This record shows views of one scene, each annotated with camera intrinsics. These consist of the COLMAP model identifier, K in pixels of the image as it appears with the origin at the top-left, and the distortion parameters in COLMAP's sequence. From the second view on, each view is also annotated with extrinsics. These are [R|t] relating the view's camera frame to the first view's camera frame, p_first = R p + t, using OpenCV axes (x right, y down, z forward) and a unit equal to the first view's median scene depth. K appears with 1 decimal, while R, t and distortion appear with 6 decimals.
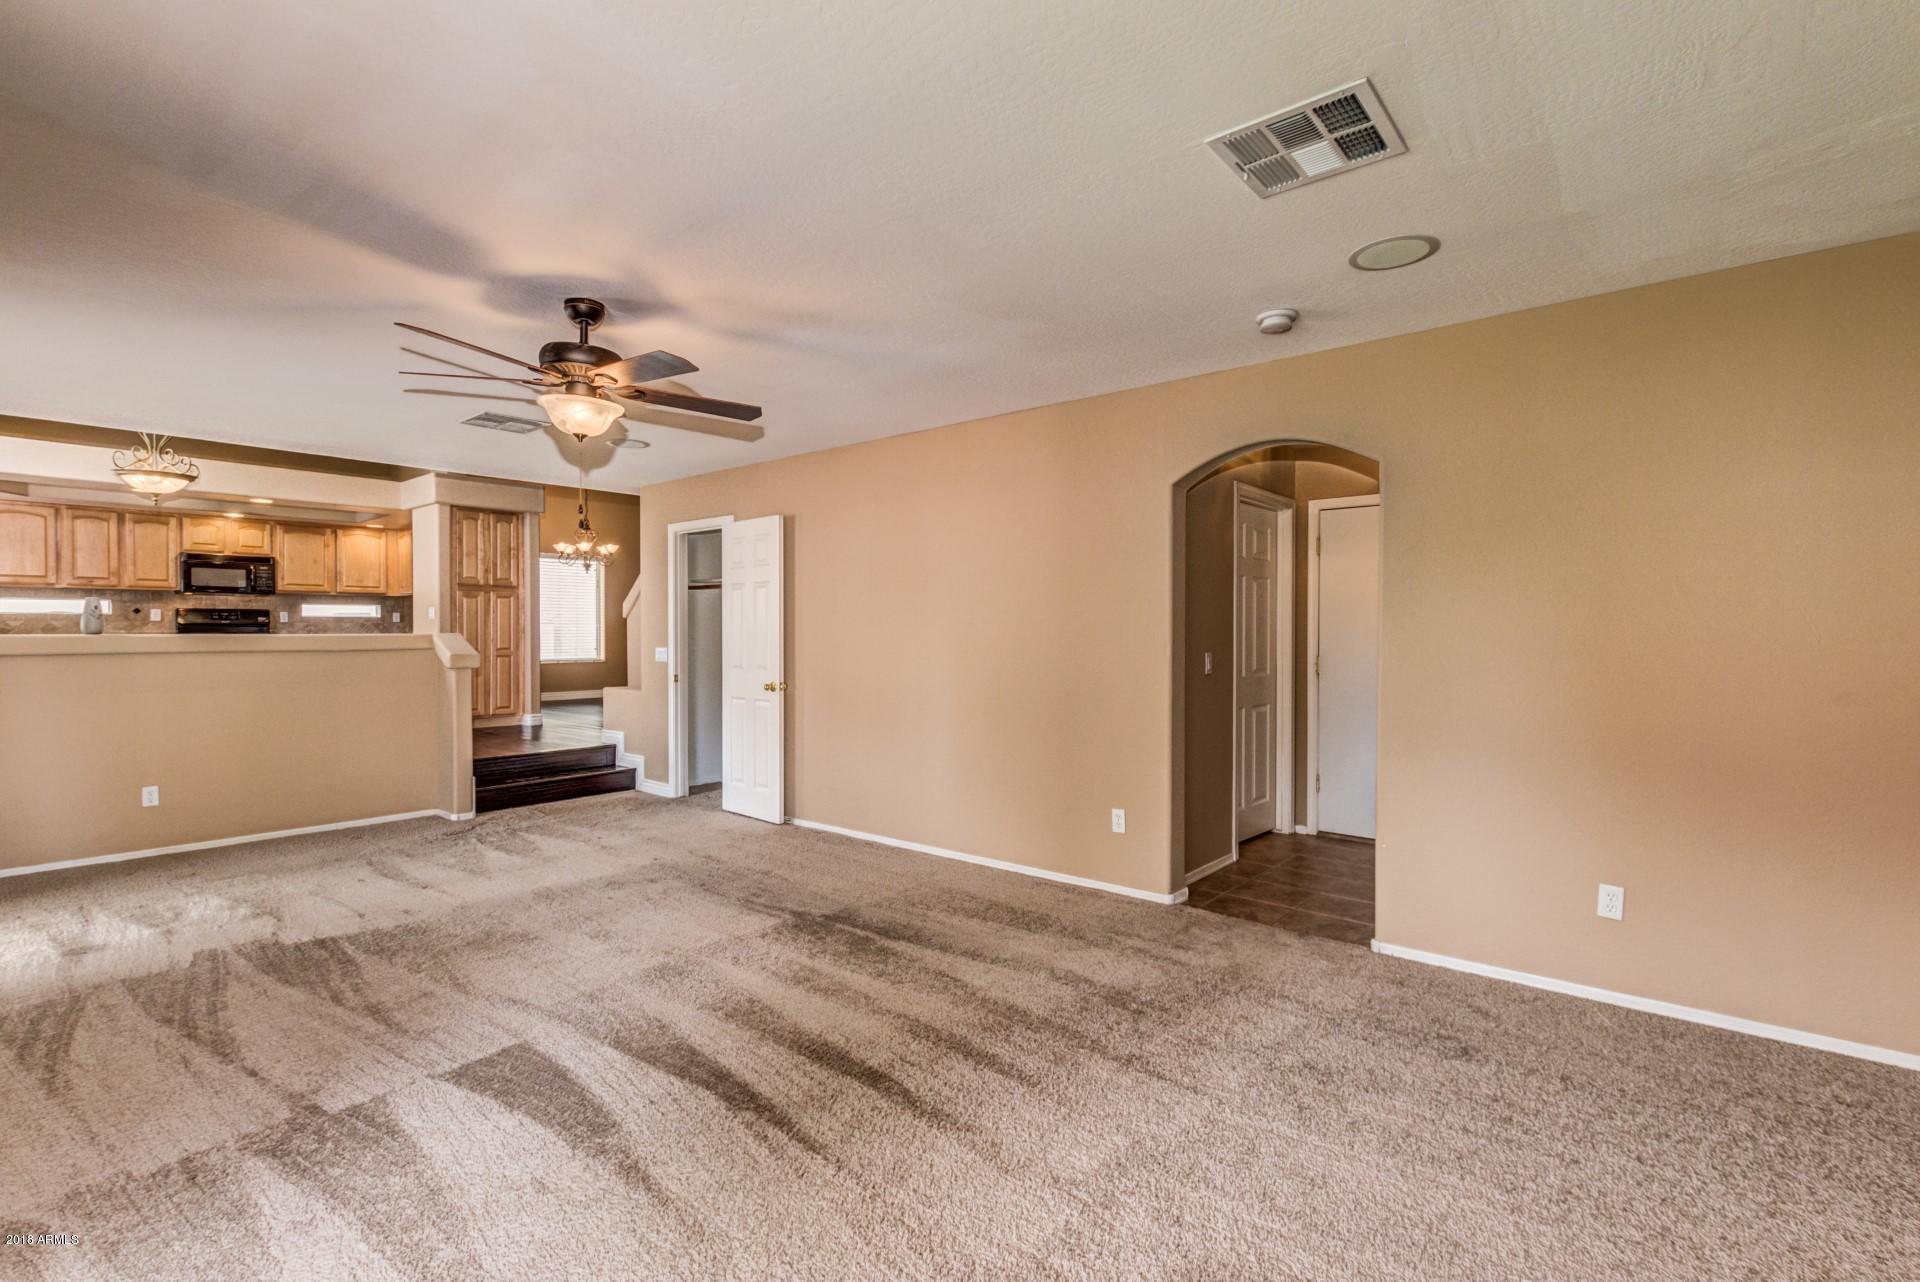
lens RADIAL K [[894.1, 0, 969.0], [0, 894.1, 637.5], [0, 0, 1]] dist [0.002540, -0.000192]
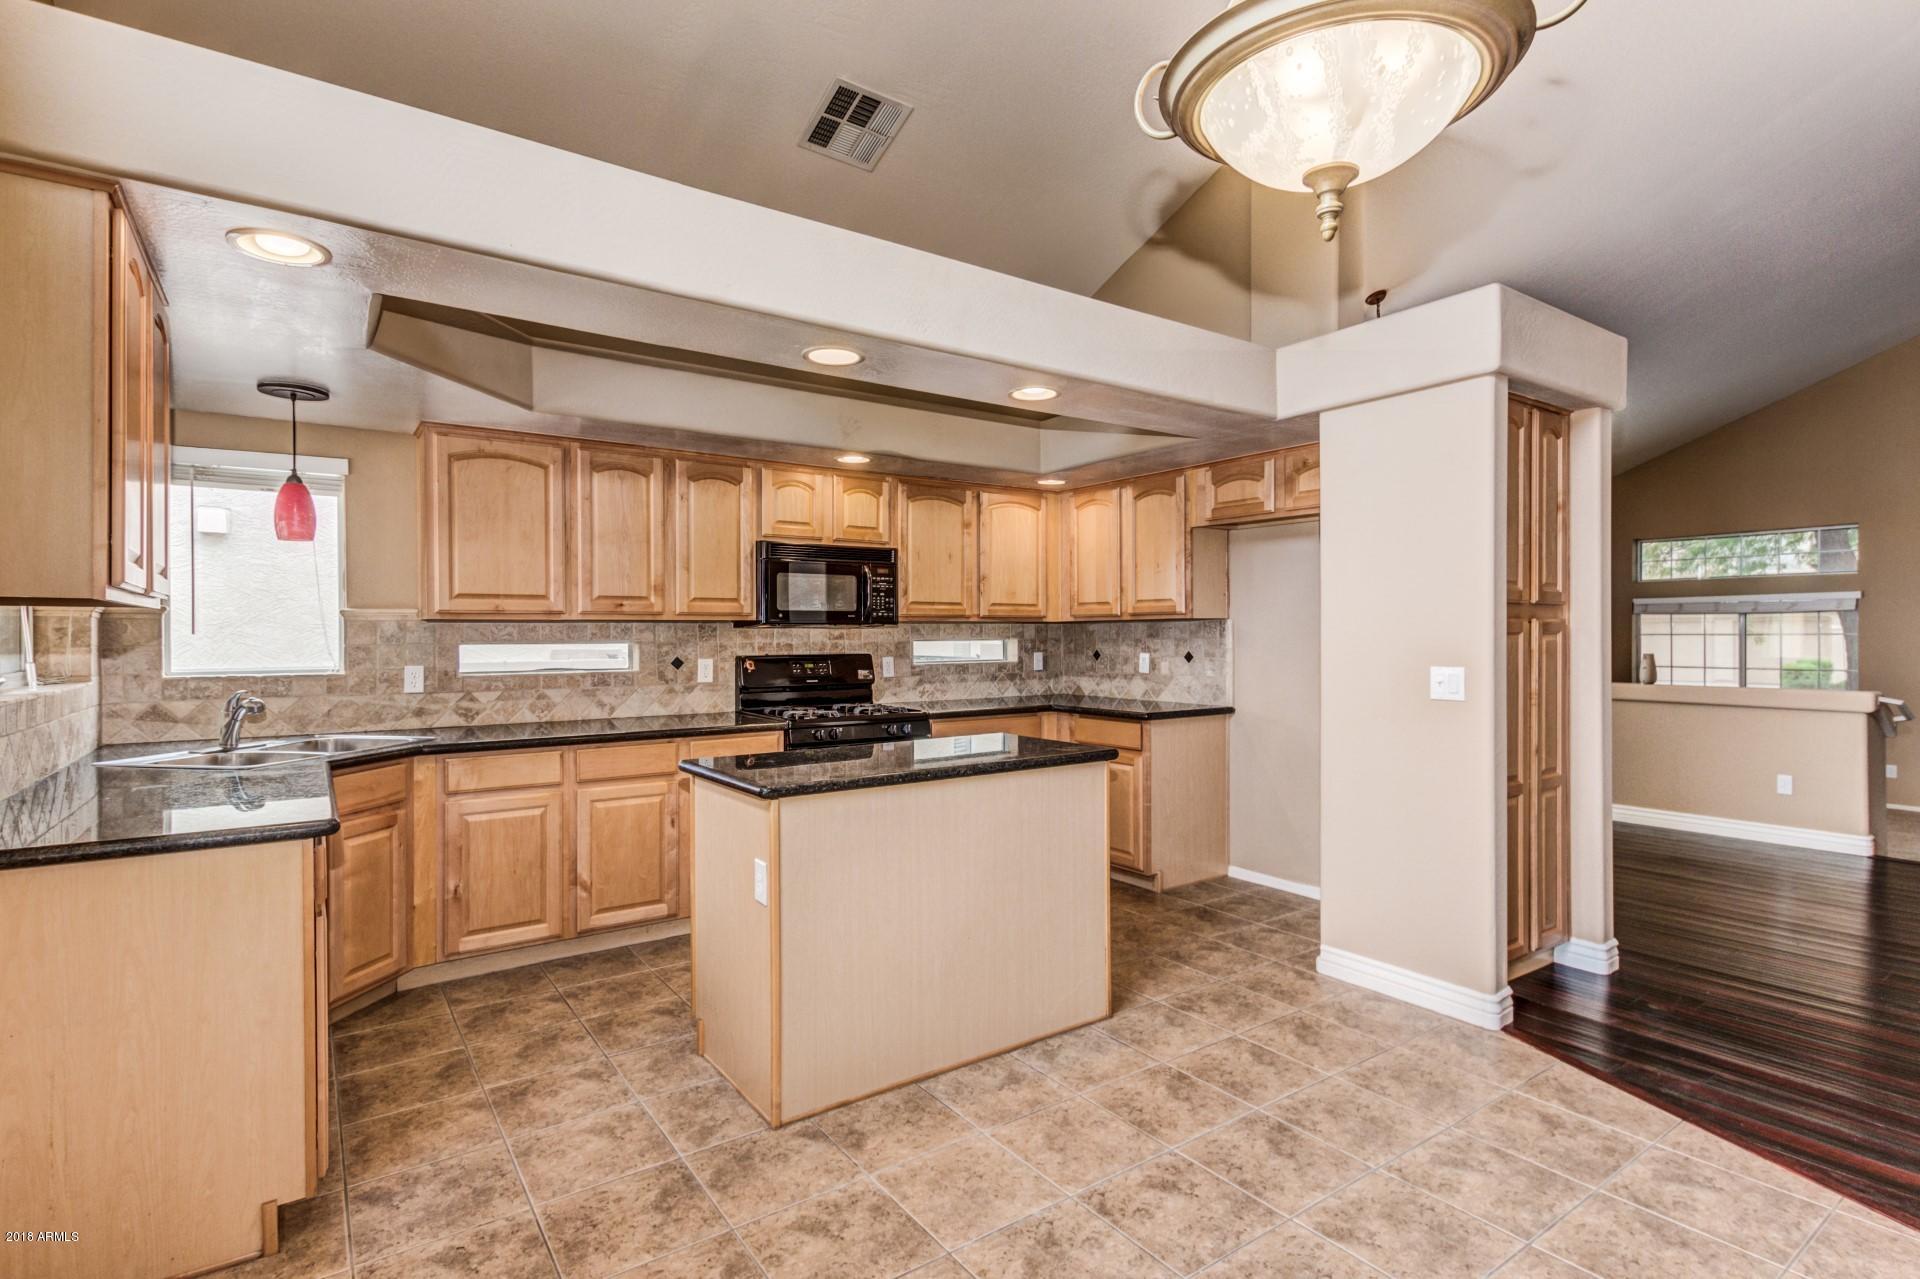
lens RADIAL K [[931.3, 0, 954.9], [0, 931.3, 640.2], [0, 0, 1]] dist [0.000574, 0.000455]
pose [[0.965081, 0.002880, -0.261935, -0.635851], [-0.001858, 0.999990, 0.004148, -0.043451], [0.261944, -0.003516, 0.965077, 0.537702]]
